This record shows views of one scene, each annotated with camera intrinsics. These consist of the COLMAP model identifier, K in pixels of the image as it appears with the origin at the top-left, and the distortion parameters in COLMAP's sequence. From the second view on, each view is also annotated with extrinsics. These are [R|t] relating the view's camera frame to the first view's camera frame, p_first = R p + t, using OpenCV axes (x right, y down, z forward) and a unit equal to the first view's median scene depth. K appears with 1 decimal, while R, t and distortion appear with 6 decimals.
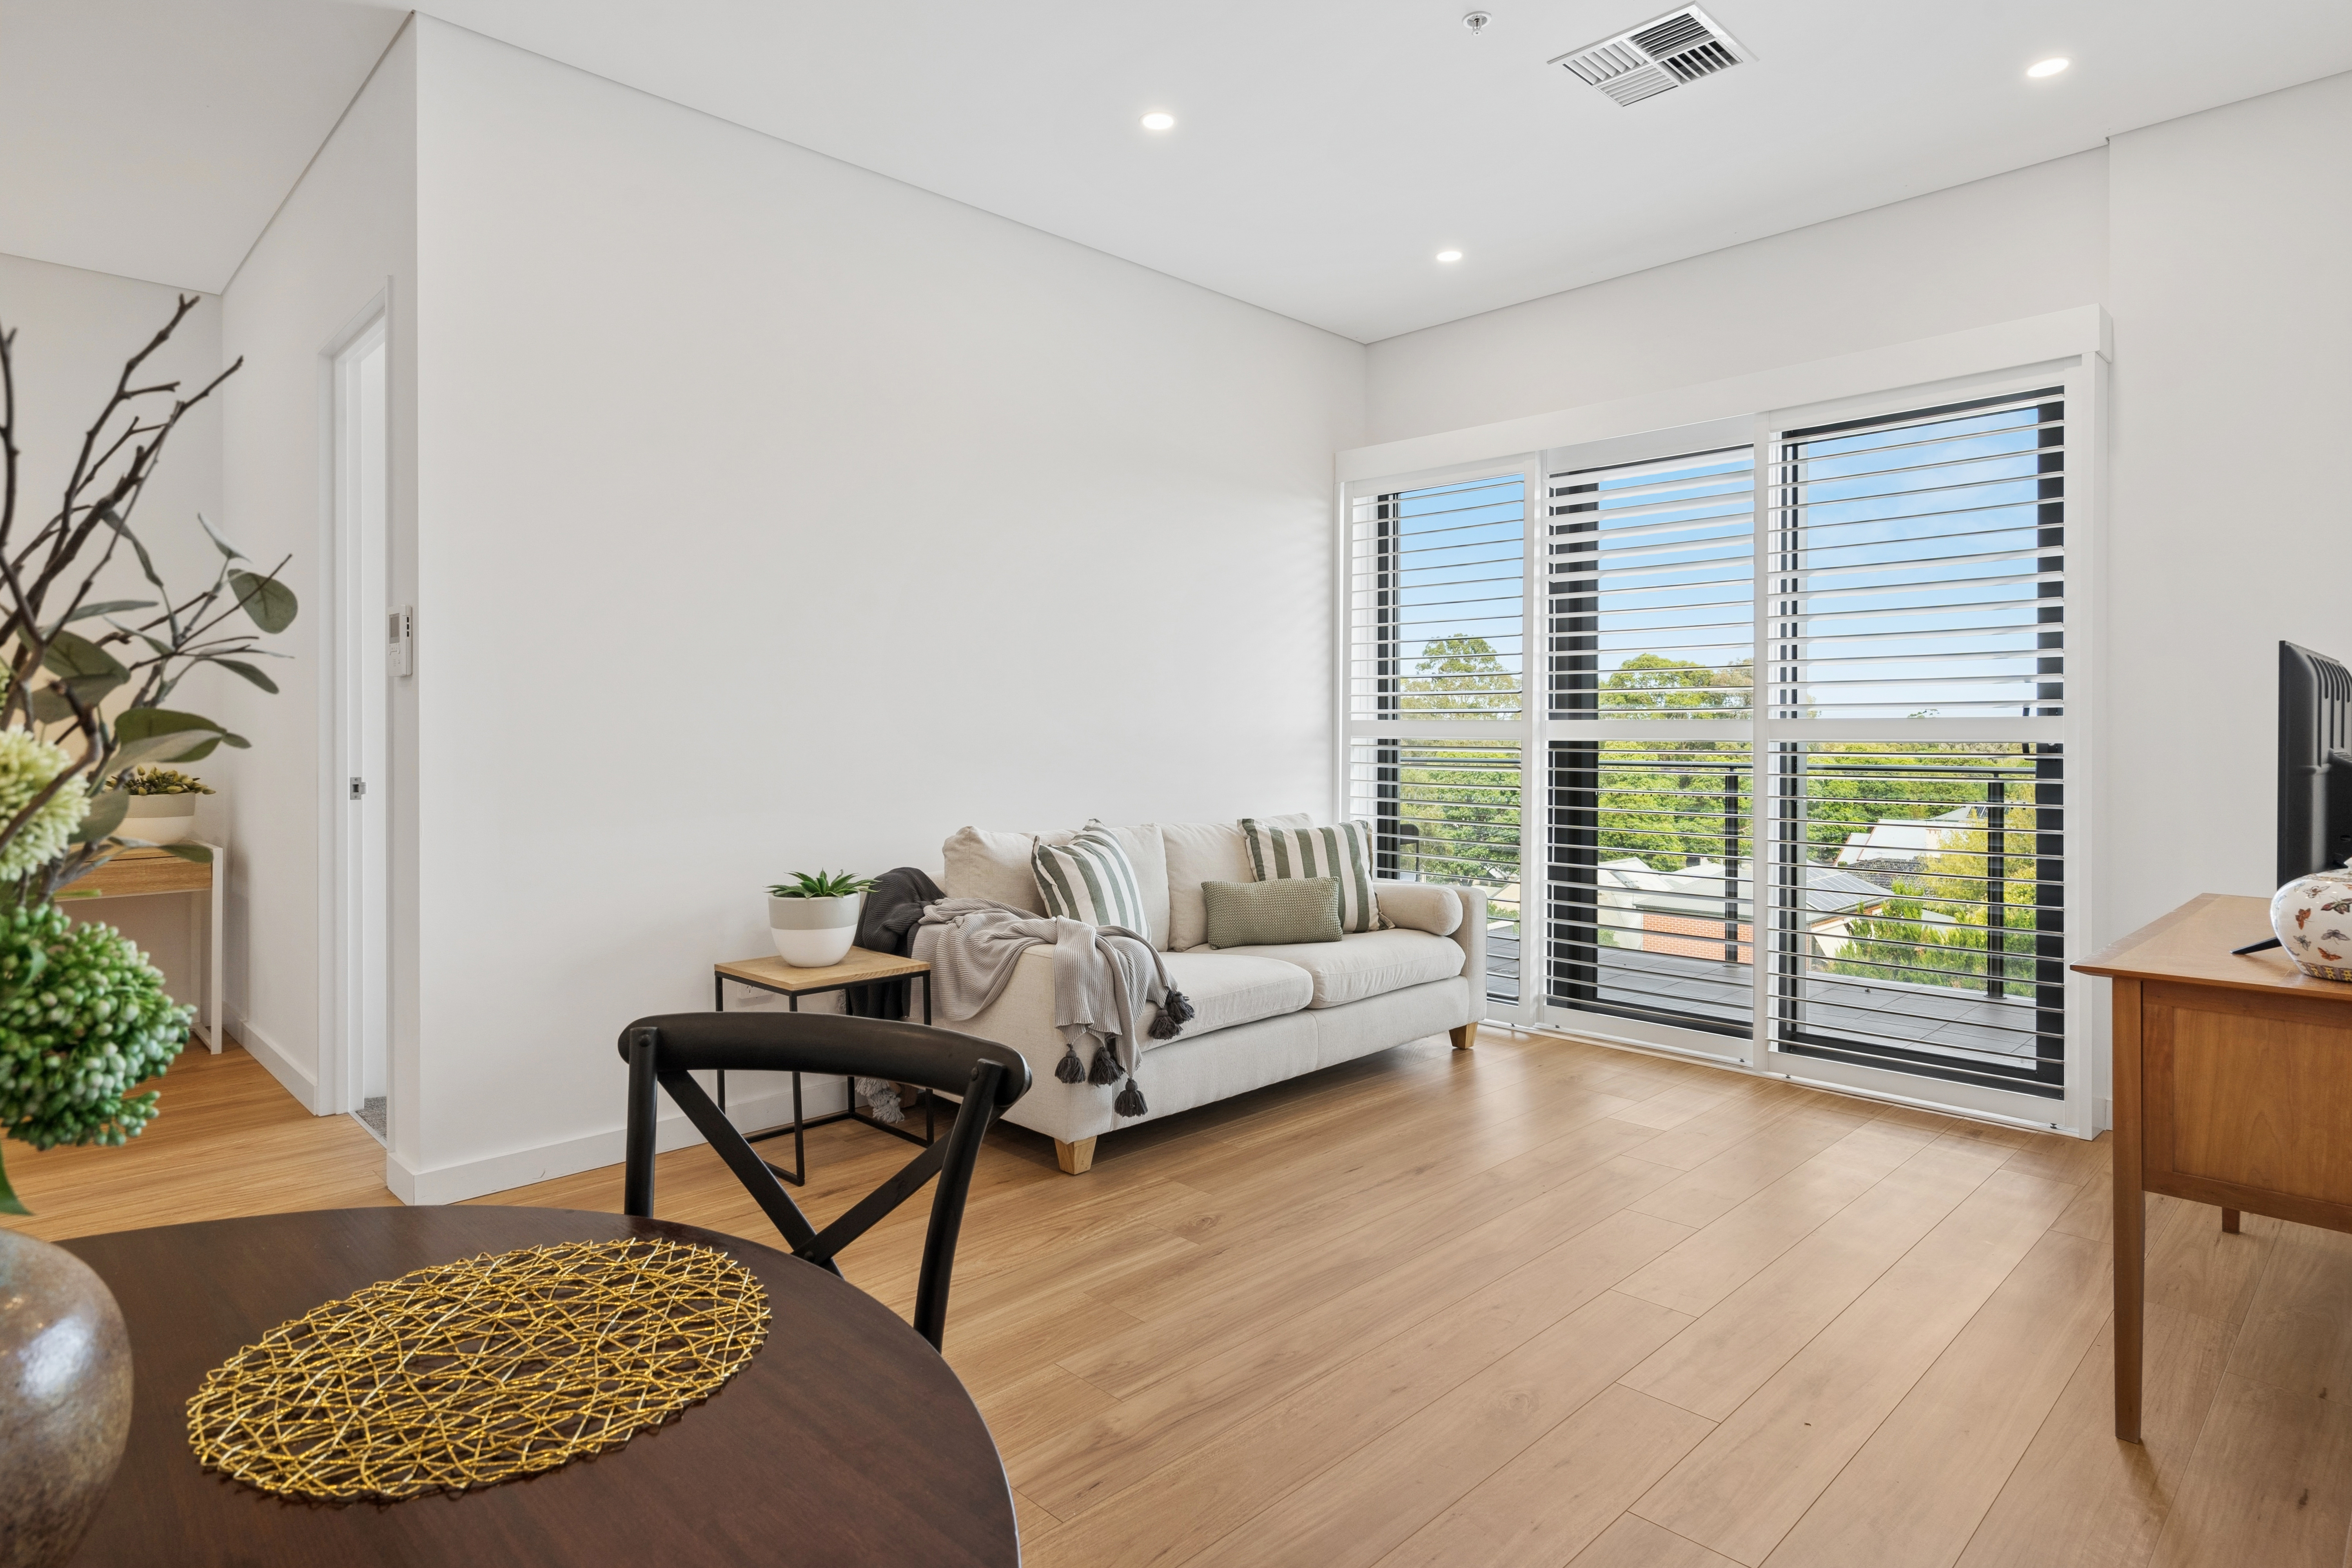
lens RADIAL K [[1302.1, 0, 1131.1], [0, 1302.1, 746.7], [0, 0, 1]] dist [0.017917, -0.003752]
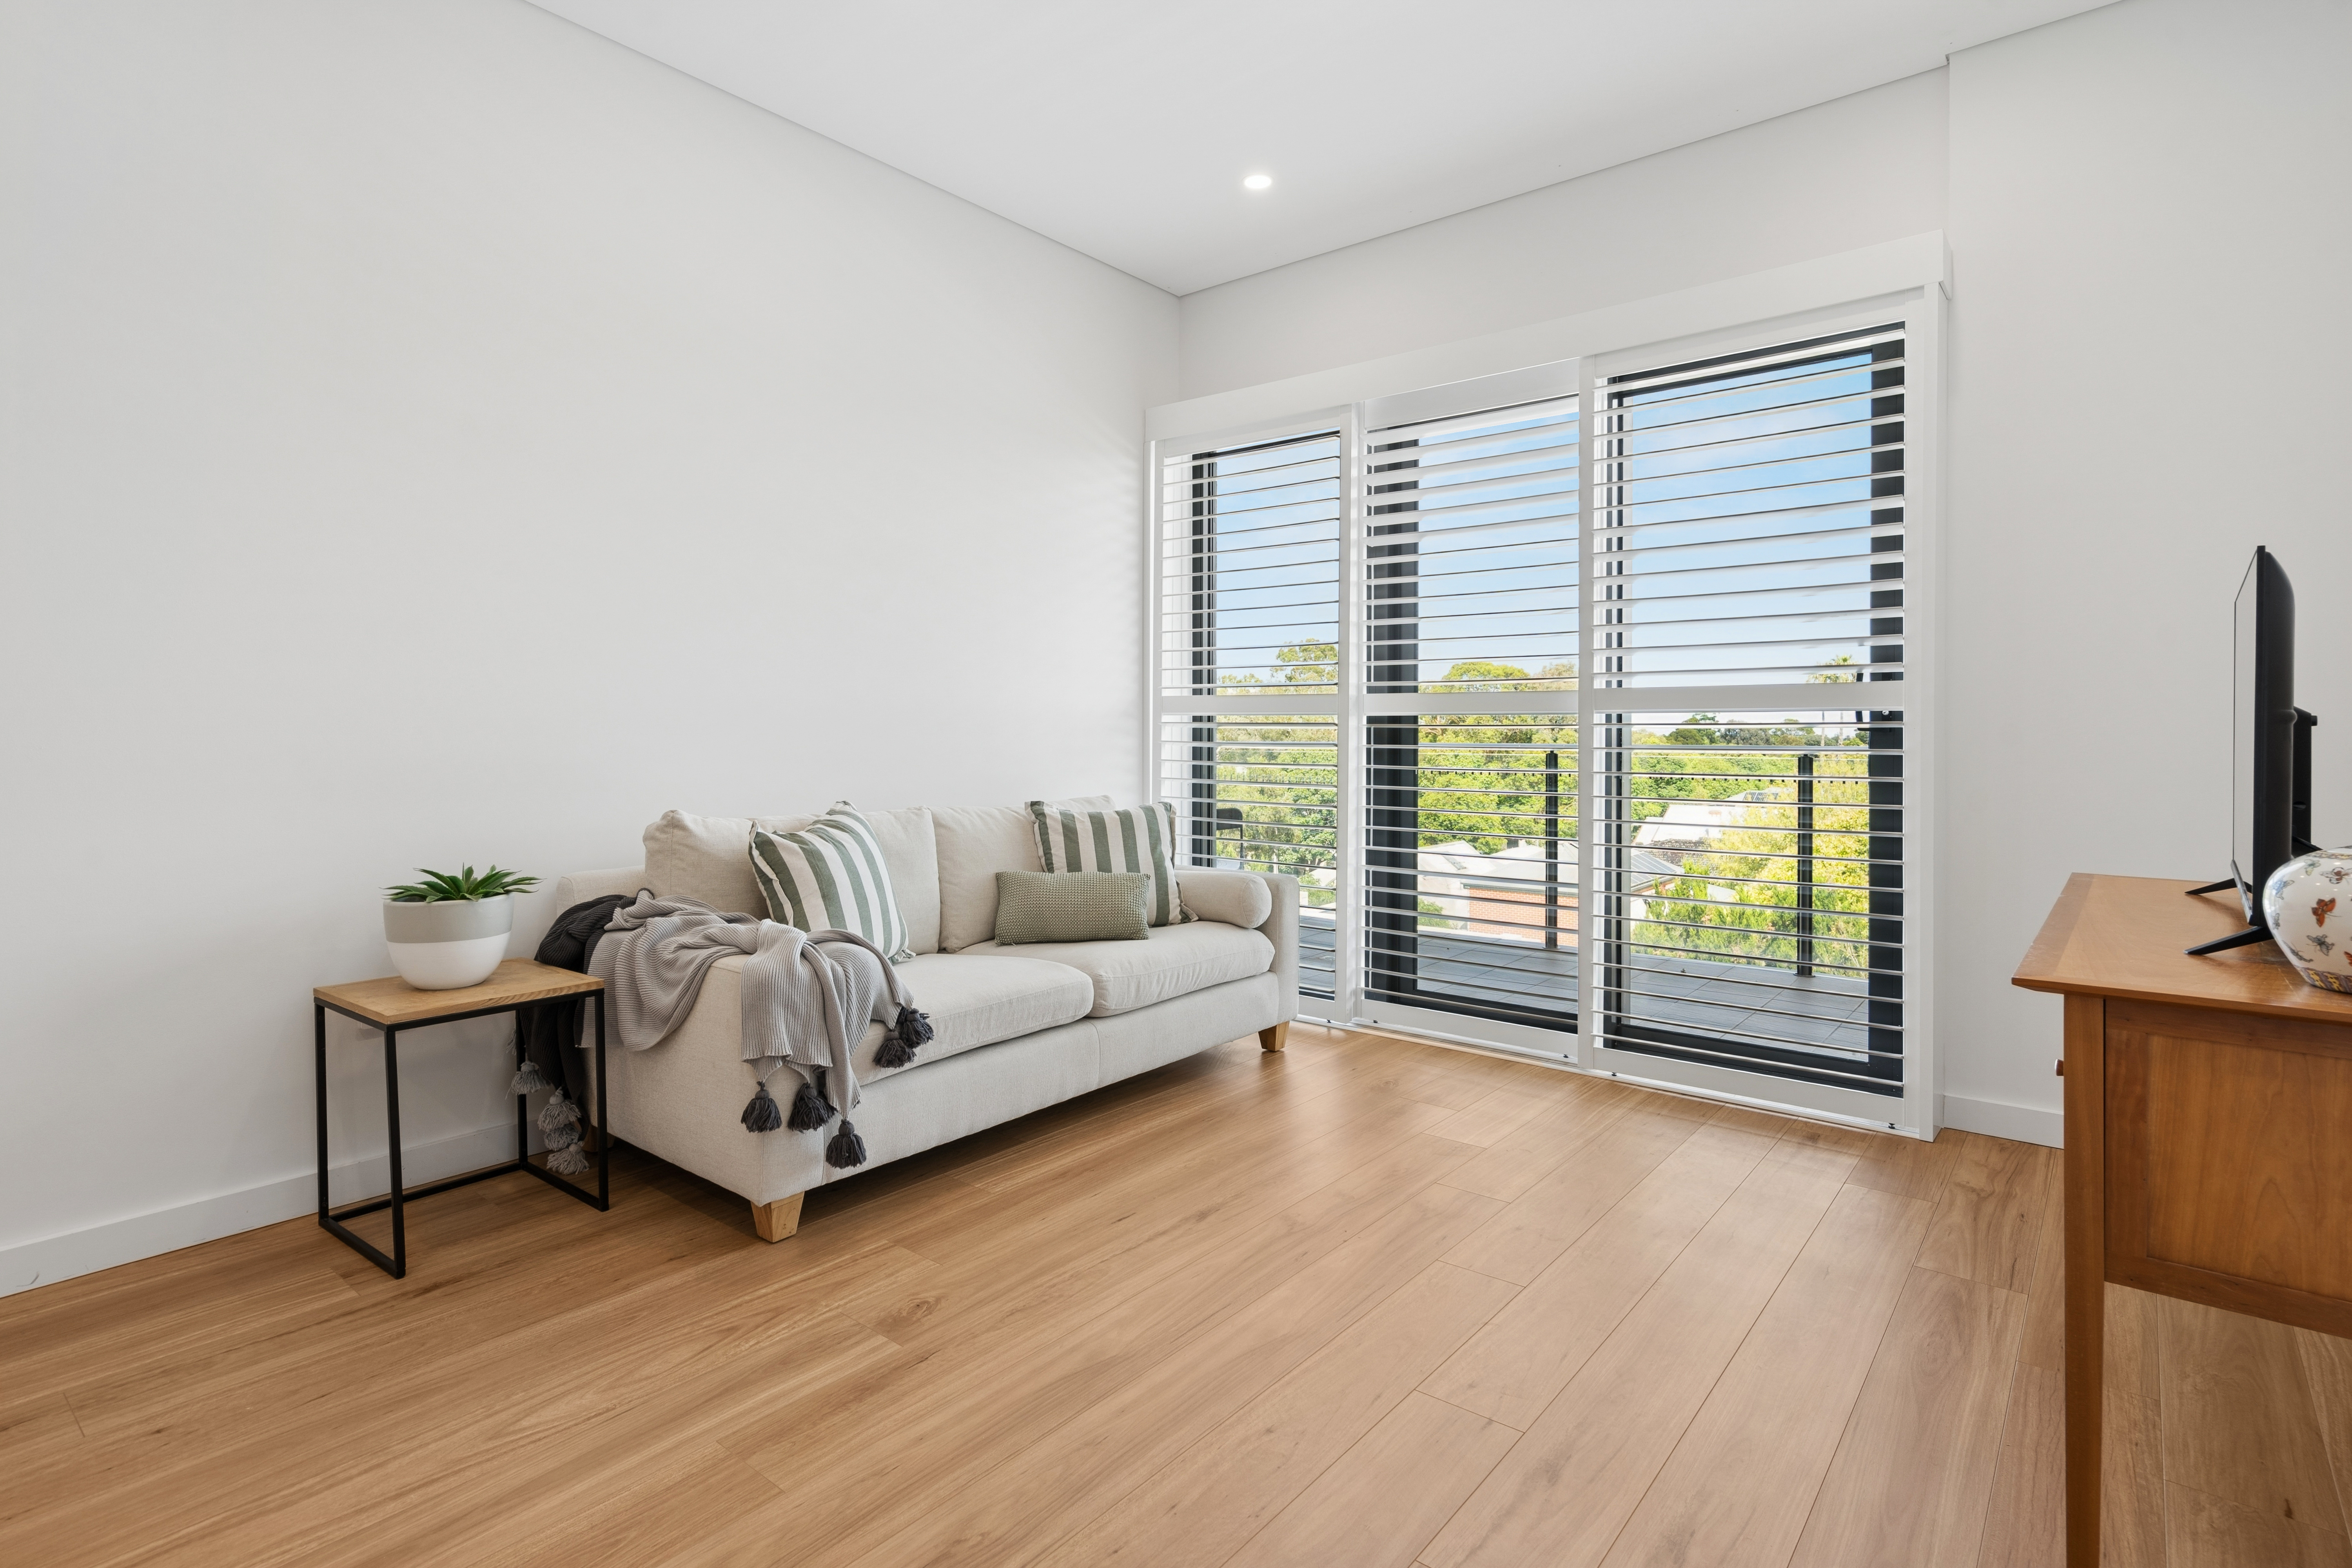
lens RADIAL K [[1197.9, 0, 1135.4], [0, 1197.9, 752.8], [0, 0, 1]] dist [0.013507, 0.002533]
pose [[0.994878, -0.002767, 0.101041, 0.090525], [0.001923, 0.999962, 0.008448, 0.019147], [-0.101060, -0.008210, 0.994846, 0.215348]]
